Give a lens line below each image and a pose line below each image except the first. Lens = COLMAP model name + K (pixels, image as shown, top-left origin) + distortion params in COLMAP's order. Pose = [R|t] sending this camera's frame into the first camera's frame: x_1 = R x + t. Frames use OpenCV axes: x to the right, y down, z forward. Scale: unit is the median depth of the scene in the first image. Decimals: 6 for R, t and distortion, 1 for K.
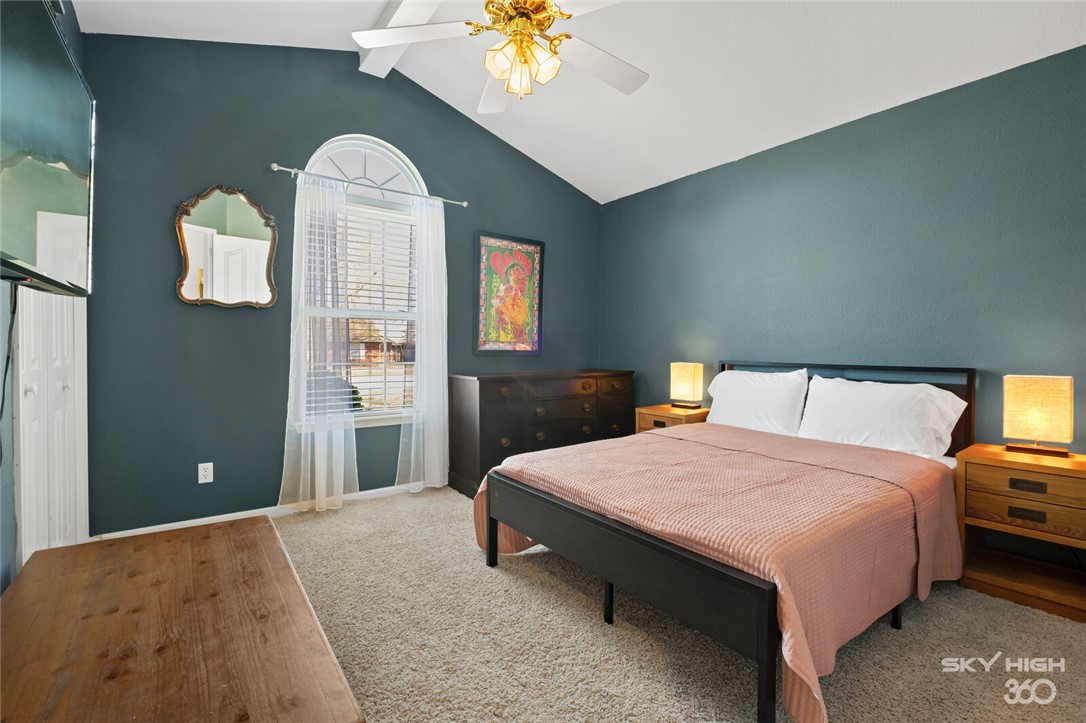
lens RADIAL K [[487.5, 0, 541.9], [0, 487.5, 355.0], [0, 0, 1]] dist [0.004550, 0.000532]
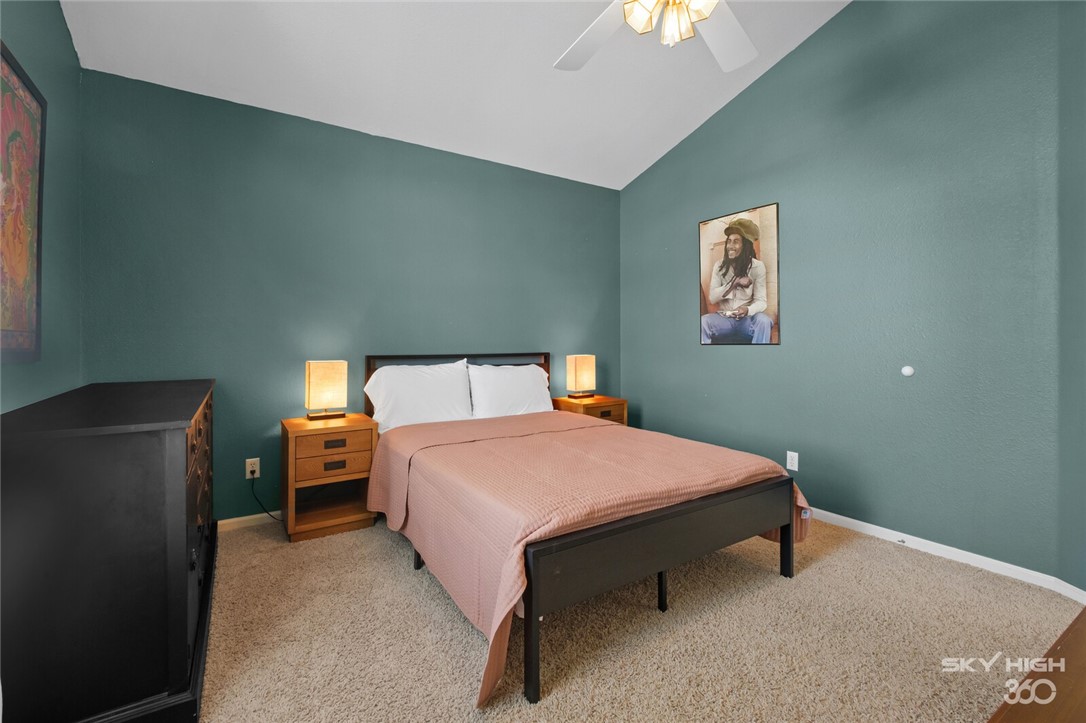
lens RADIAL K [[491.3, 0, 538.6], [0, 491.3, 336.6], [0, 0, 1]] dist [-0.006911, -0.000864]
pose [[0.055801, -0.000813, 0.998442, -0.581887], [0.016443, 0.999865, -0.000105, -0.019675], [-0.998306, 0.016424, 0.055807, 0.768087]]
